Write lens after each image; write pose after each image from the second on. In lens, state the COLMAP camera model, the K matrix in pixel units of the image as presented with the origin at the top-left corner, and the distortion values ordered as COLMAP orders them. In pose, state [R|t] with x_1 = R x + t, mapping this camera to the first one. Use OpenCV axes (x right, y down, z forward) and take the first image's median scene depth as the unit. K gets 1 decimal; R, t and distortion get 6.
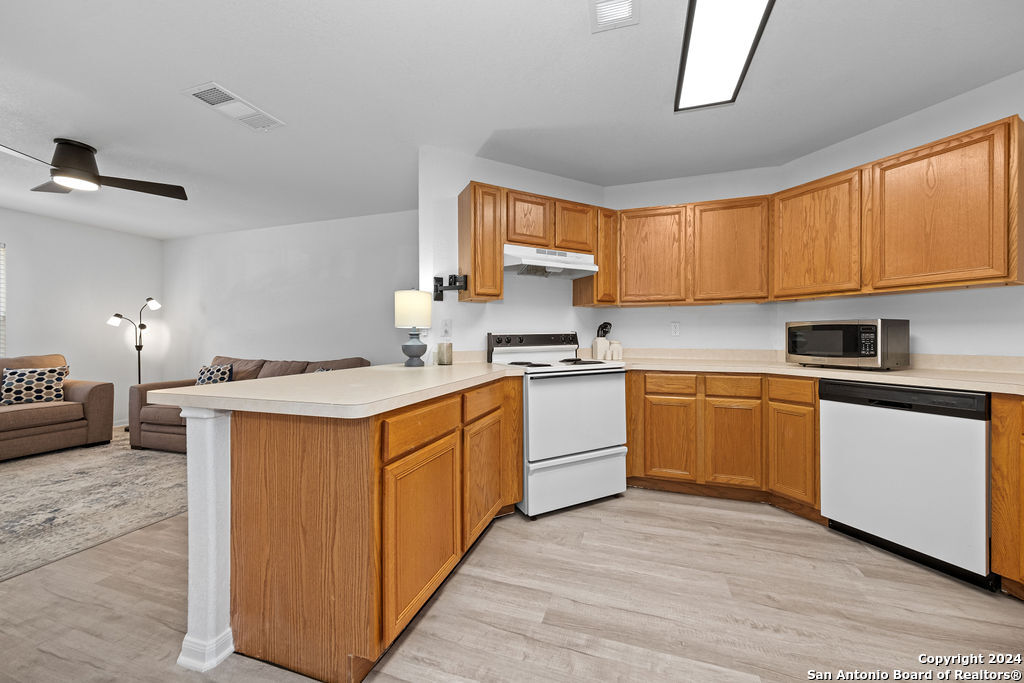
lens RADIAL K [[369.2, 0, 525.5], [0, 369.2, 338.3], [0, 0, 1]] dist [0.008462, -0.000633]
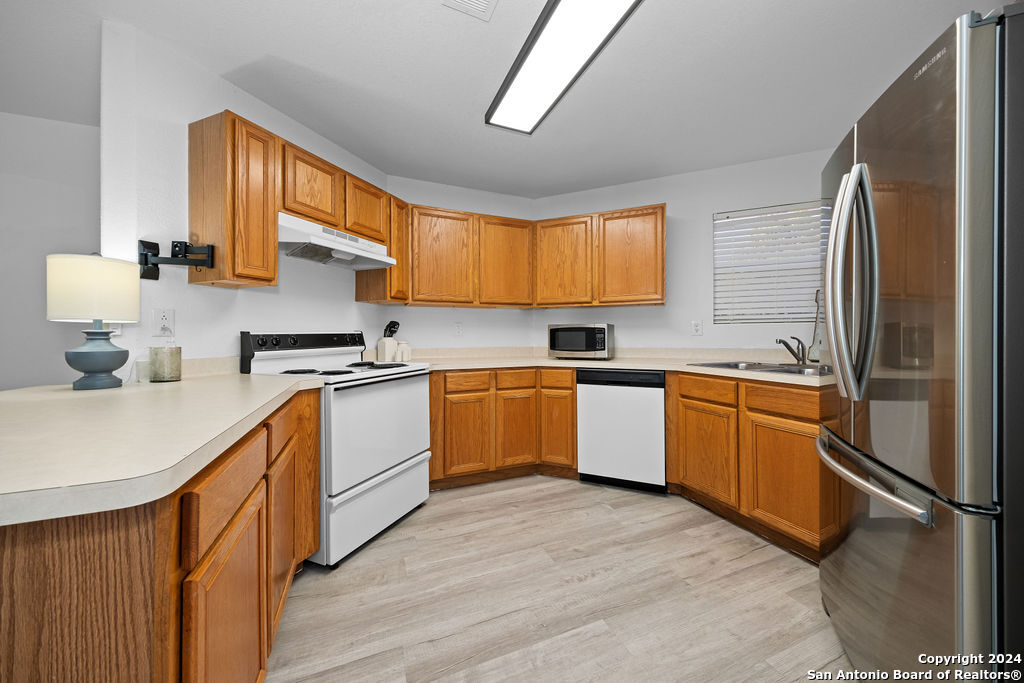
lens RADIAL K [[362.5, 0, 514.2], [0, 362.5, 335.2], [0, 0, 1]] dist [0.011779, -0.000329]
pose [[0.763280, 0.001416, 0.646066, -0.168757], [0.004224, 0.999965, -0.007181, -0.000026], [-0.646054, 0.008210, 0.763248, 0.133531]]
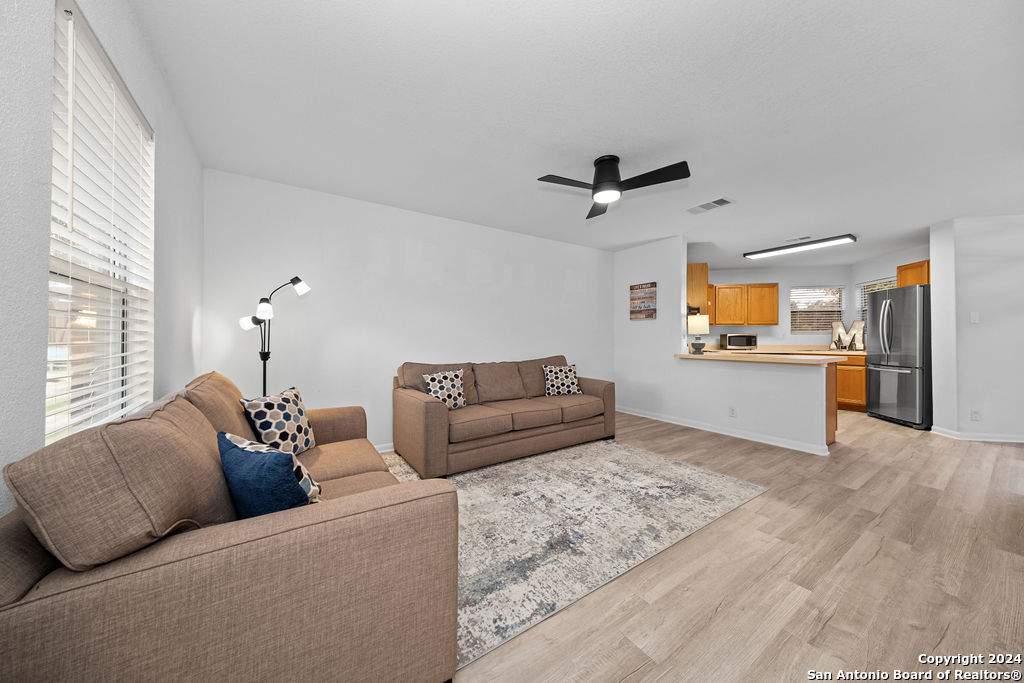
lens RADIAL K [[350.5, 0, 512.0], [0, 350.5, 341.5], [0, 0, 1]] dist [-0.000422, -0.008465]
pose [[0.619872, -0.005190, 0.784686, -2.217294], [-0.001572, 0.999968, 0.007856, -0.003213], [-0.784701, -0.006103, 0.619844, 0.608347]]
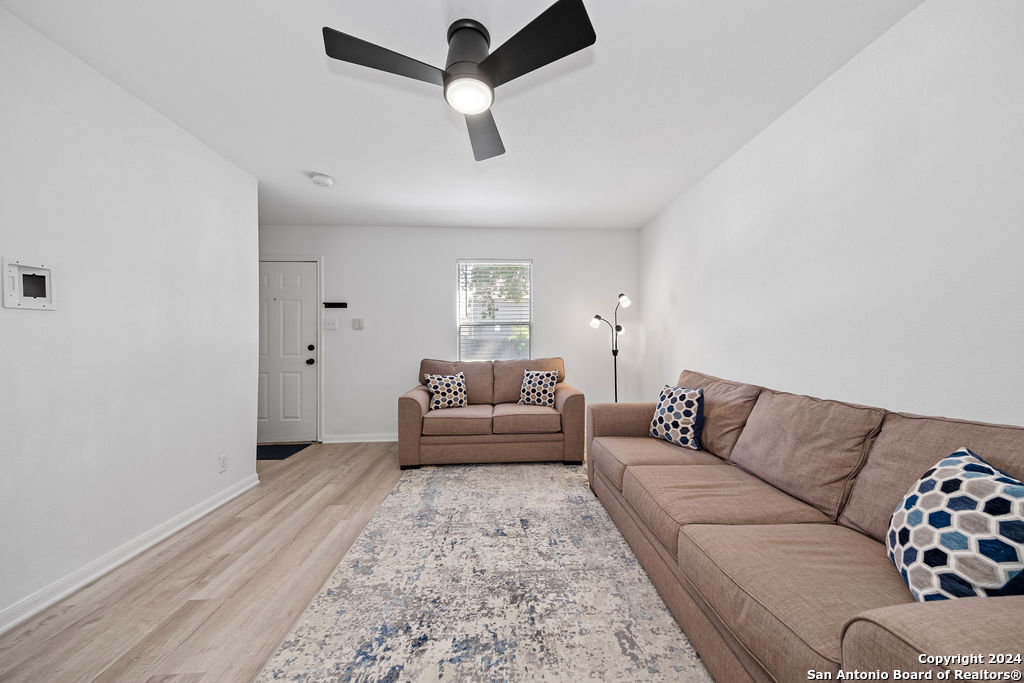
lens RADIAL K [[347.7, 0, 516.8], [0, 347.7, 333.1], [0, 0, 1]] dist [0.010262, -0.006237]
pose [[0.355082, -0.020047, -0.934620, -0.638702], [0.007411, 0.999799, -0.018629, -0.011029], [0.934806, -0.000312, 0.355159, 0.886870]]
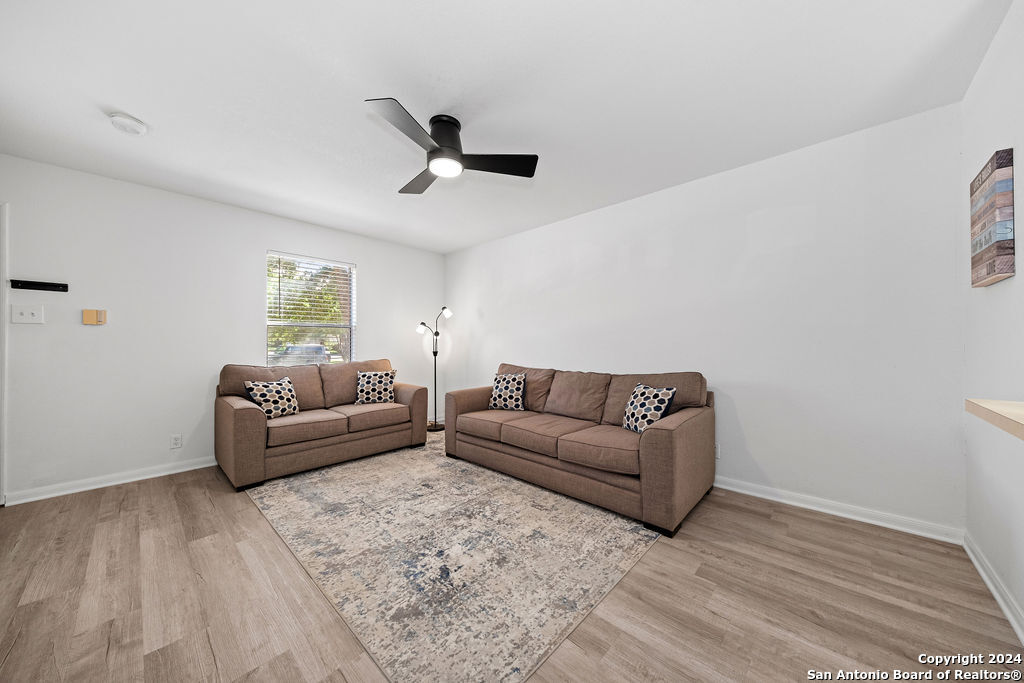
lens RADIAL K [[347.7, 0, 516.8], [0, 347.7, 333.1], [0, 0, 1]] dist [0.010262, -0.006237]
pose [[0.908215, -0.012069, -0.418330, -0.722377], [-0.000294, 0.999565, -0.029477, -0.006945], [0.418504, 0.026895, 0.907817, 0.329117]]
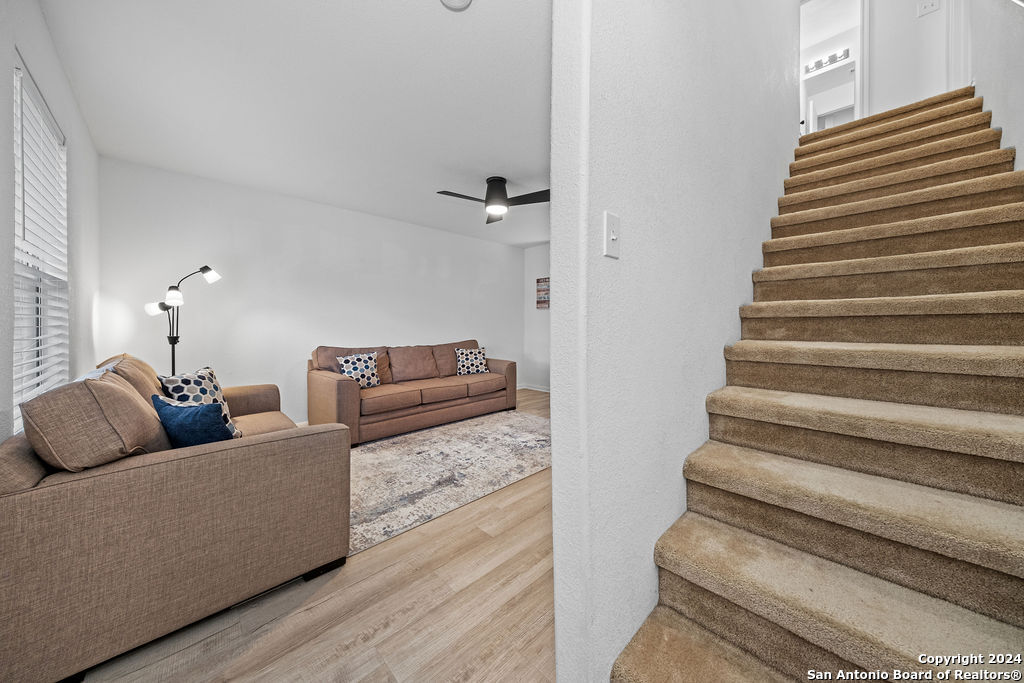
lens RADIAL K [[352.7, 0, 522.8], [0, 352.7, 330.7], [0, 0, 1]] dist [-0.000639, -0.009013]
pose [[0.443343, -0.011180, 0.896282, -2.348906], [-0.001875, 0.999908, 0.013400, 0.002023], [-0.896350, -0.007621, 0.443281, 0.366592]]
